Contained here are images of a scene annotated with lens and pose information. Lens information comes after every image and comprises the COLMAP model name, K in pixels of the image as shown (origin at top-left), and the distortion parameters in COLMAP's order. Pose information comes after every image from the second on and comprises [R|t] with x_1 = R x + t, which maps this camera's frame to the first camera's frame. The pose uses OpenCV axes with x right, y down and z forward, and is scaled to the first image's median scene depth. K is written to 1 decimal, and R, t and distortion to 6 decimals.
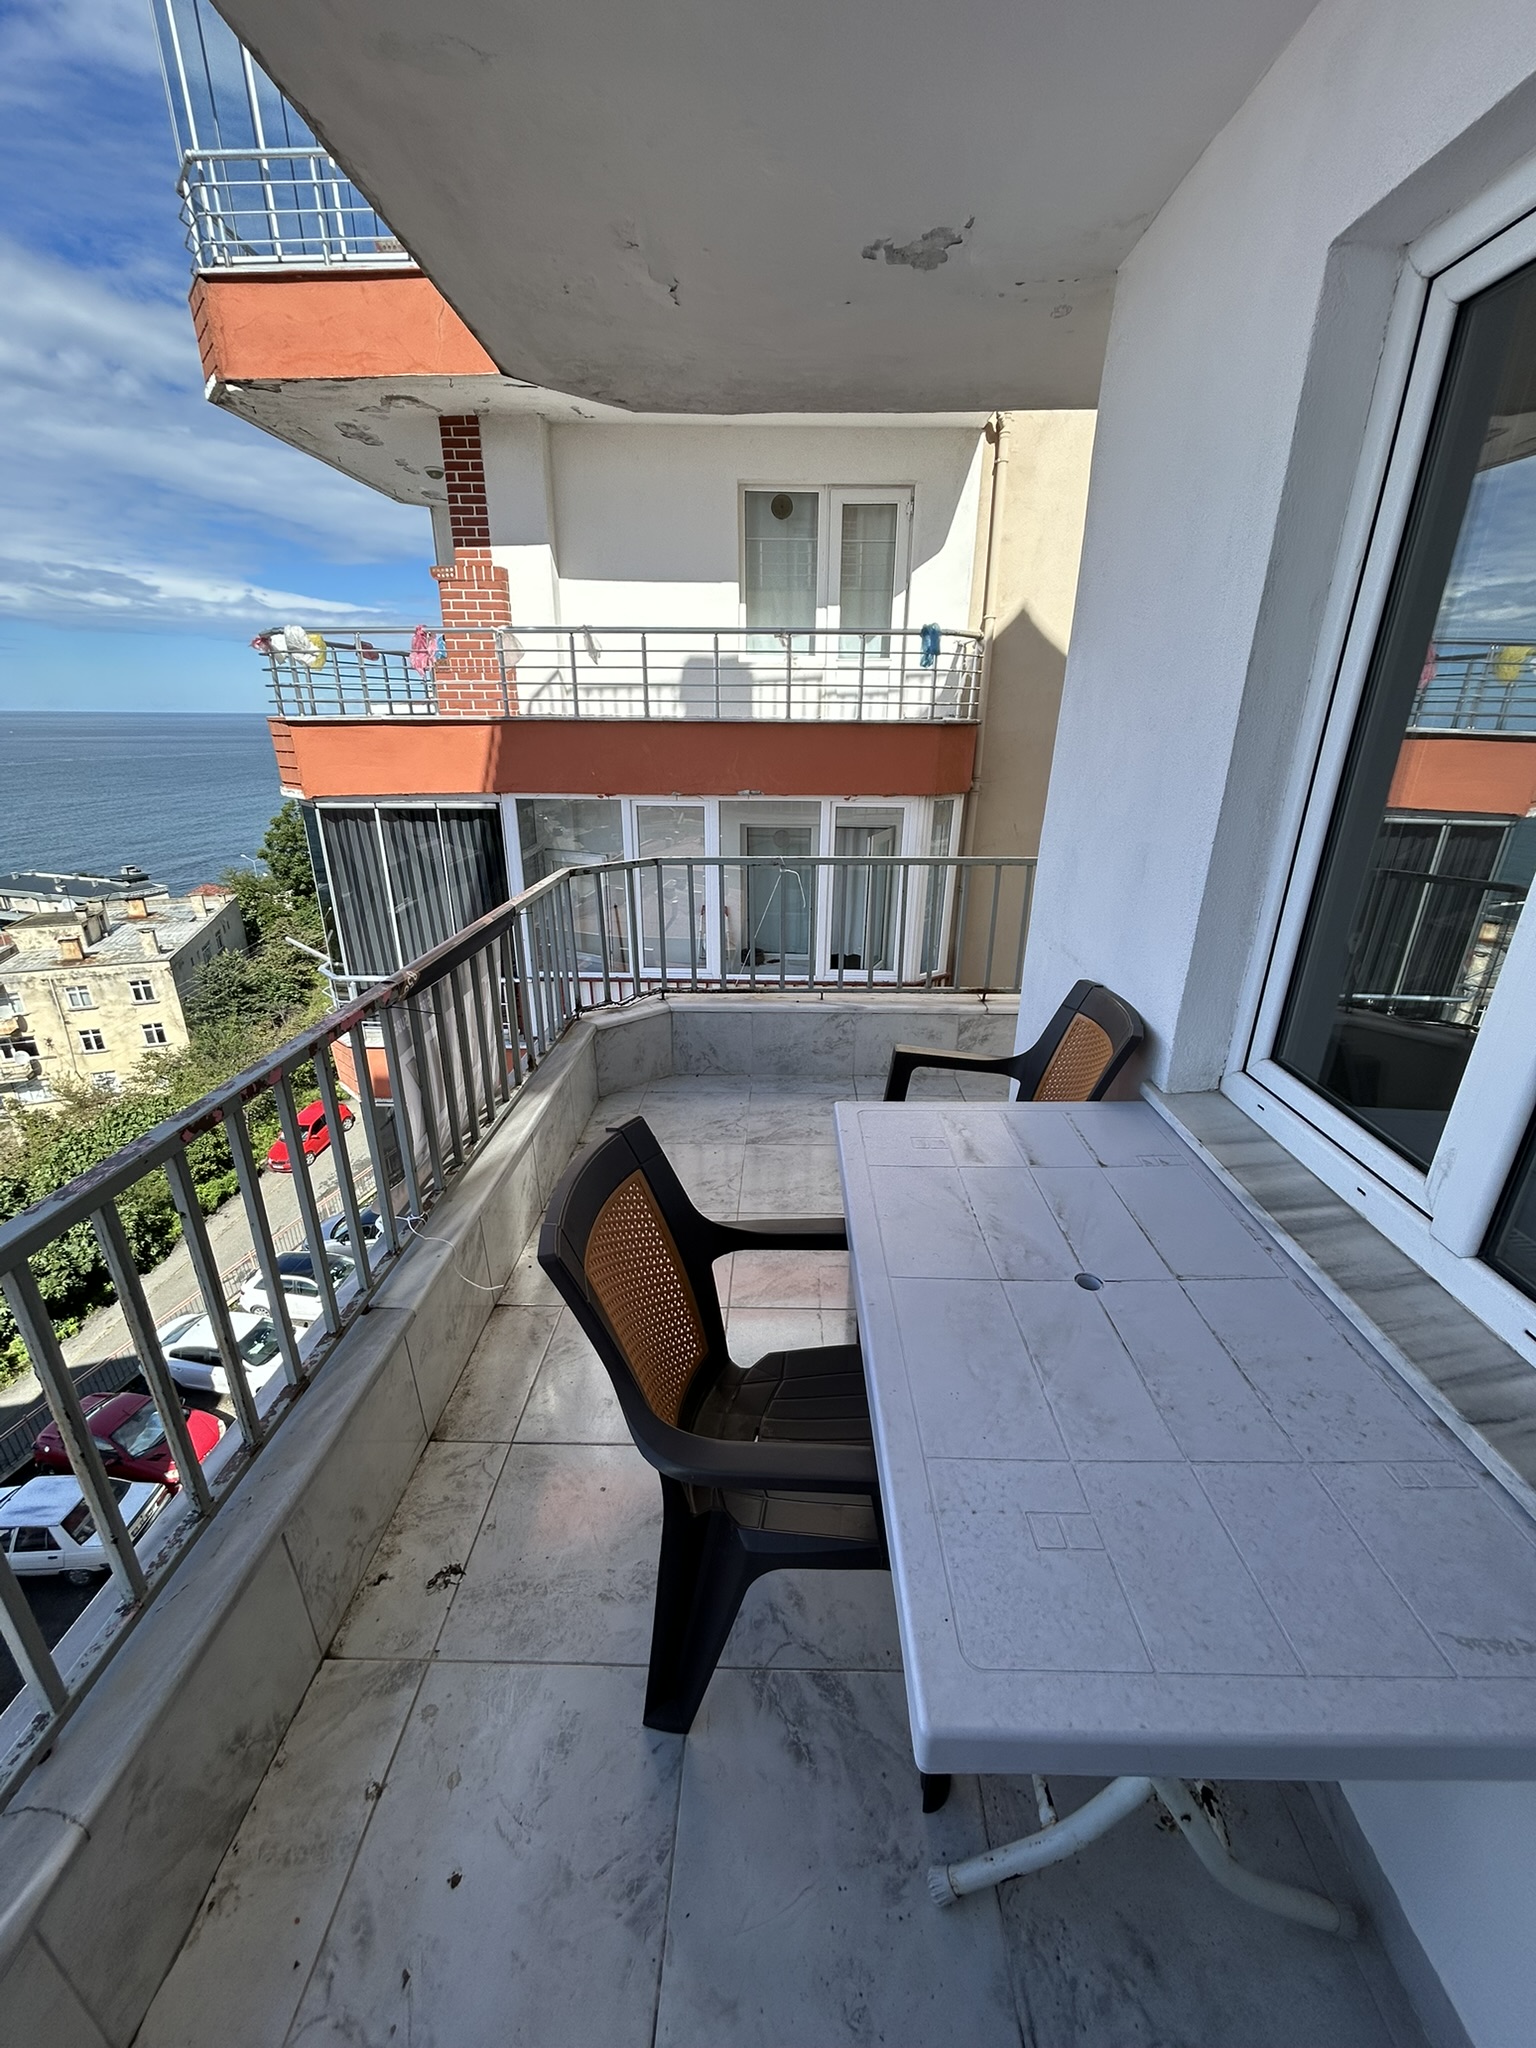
lens RADIAL K [[821.7, 0, 785.6], [0, 821.7, 1019.9], [0, 0, 1]] dist [-0.003948, 0.002252]
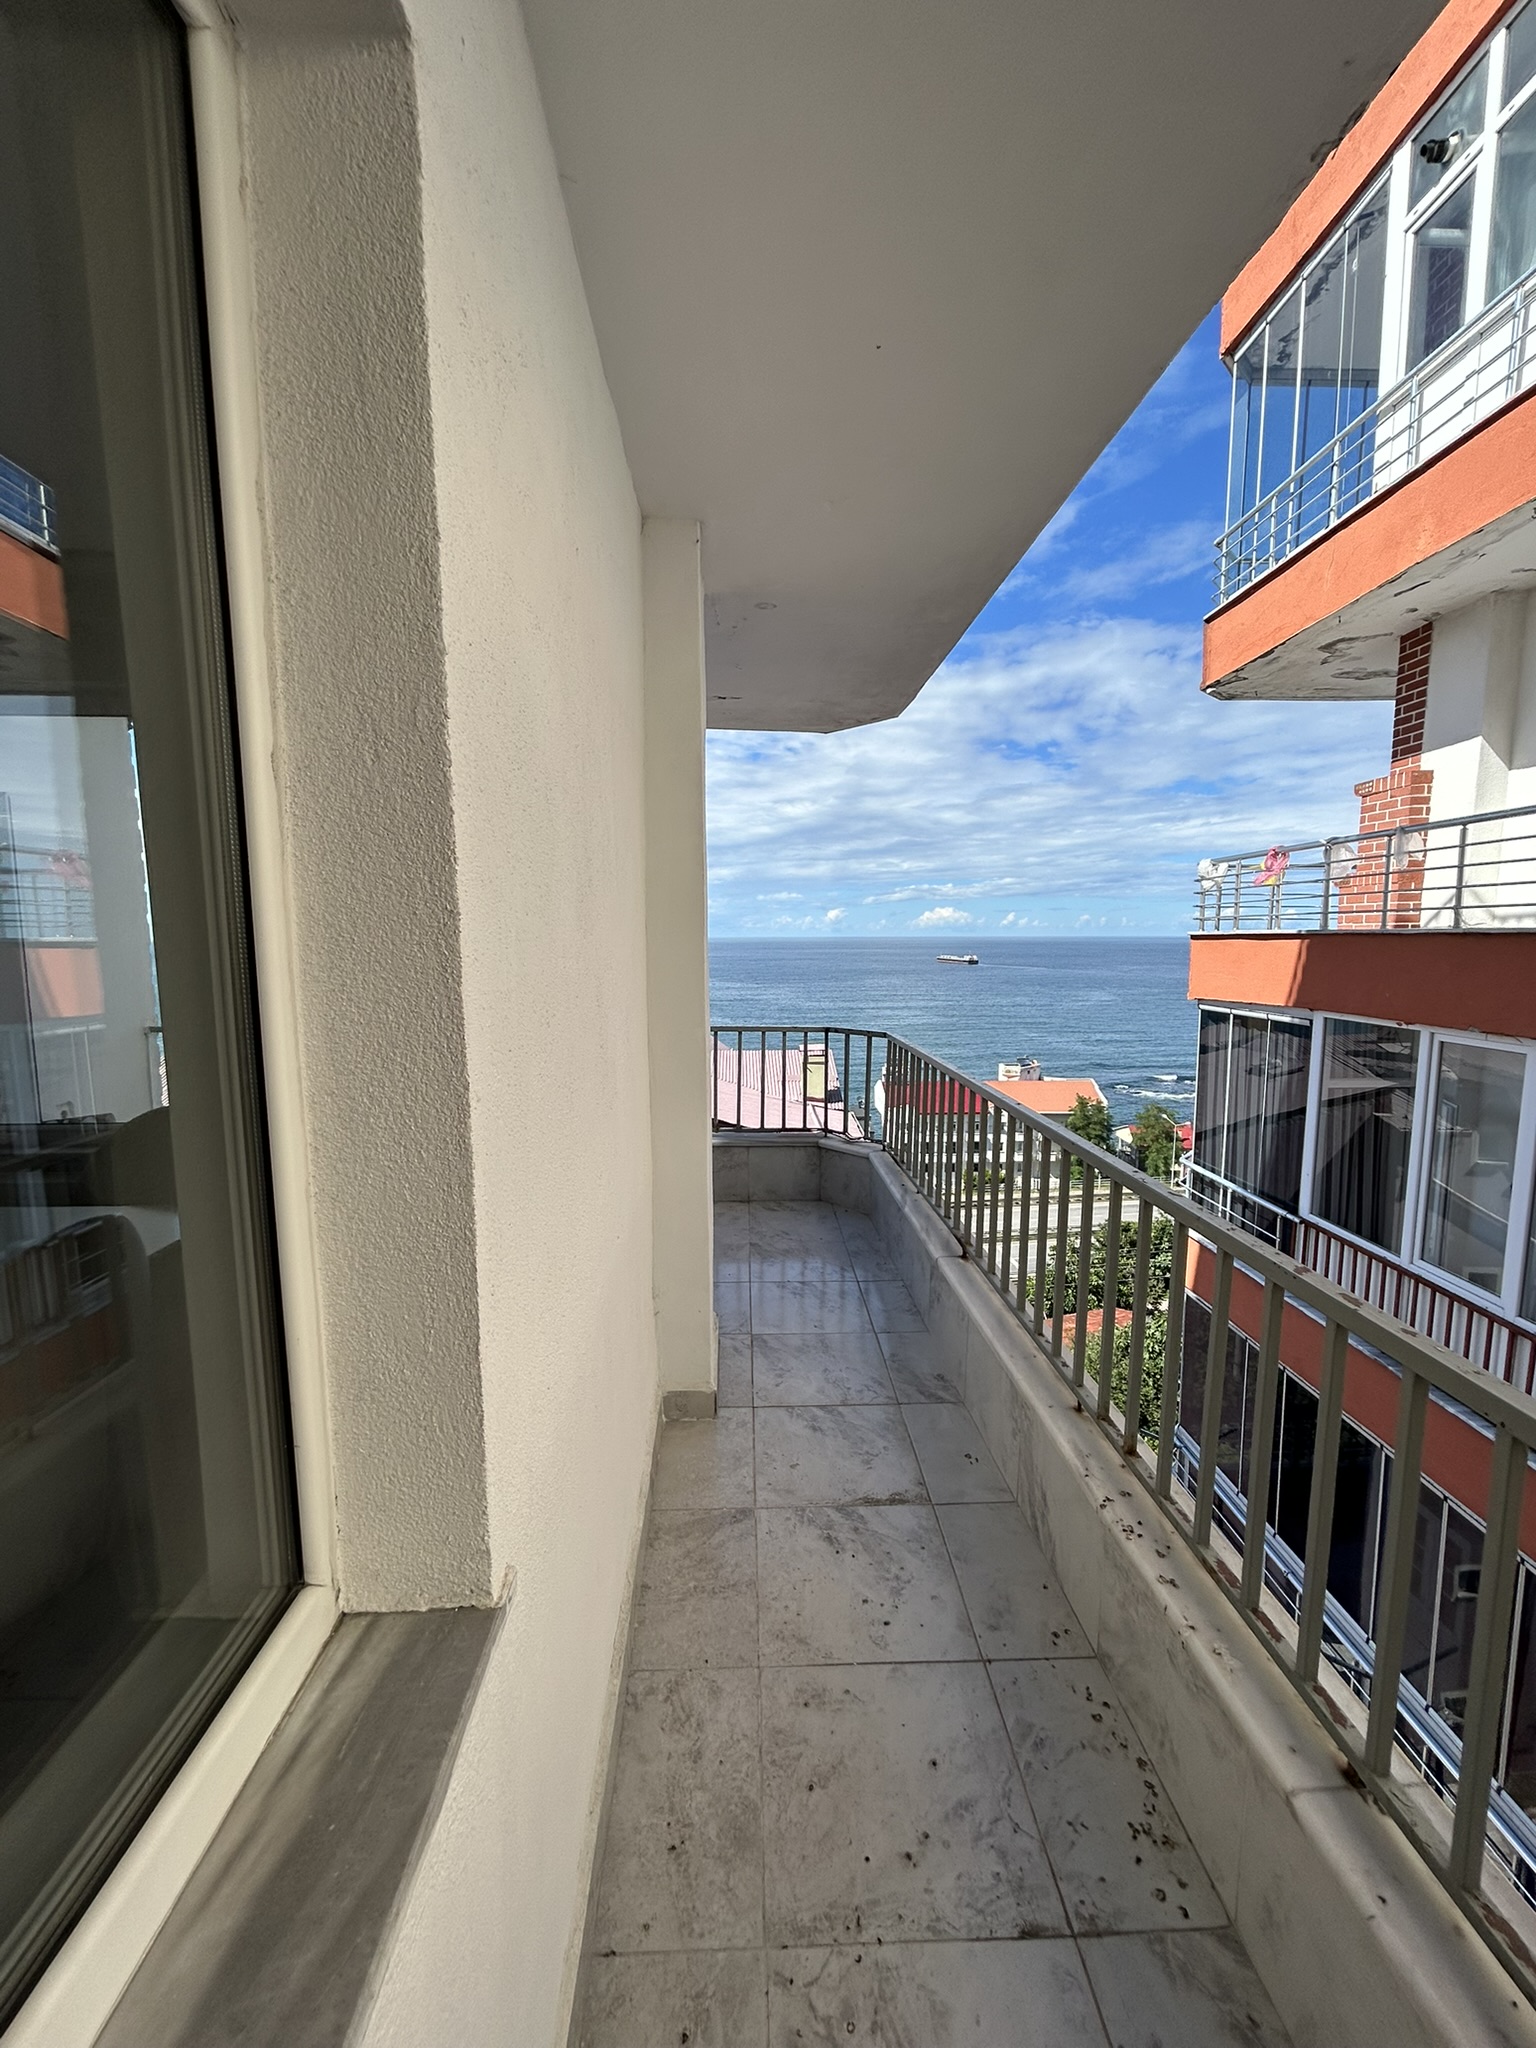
lens RADIAL K [[821.7, 0, 765.0], [0, 821.7, 1025.0], [0, 0, 1]] dist [-0.003948, 0.002252]
pose [[0.041618, 0.100976, -0.994018, 1.111843], [-0.346213, 0.934700, 0.080455, -0.256783], [0.937232, 0.340794, 0.073859, 0.770376]]
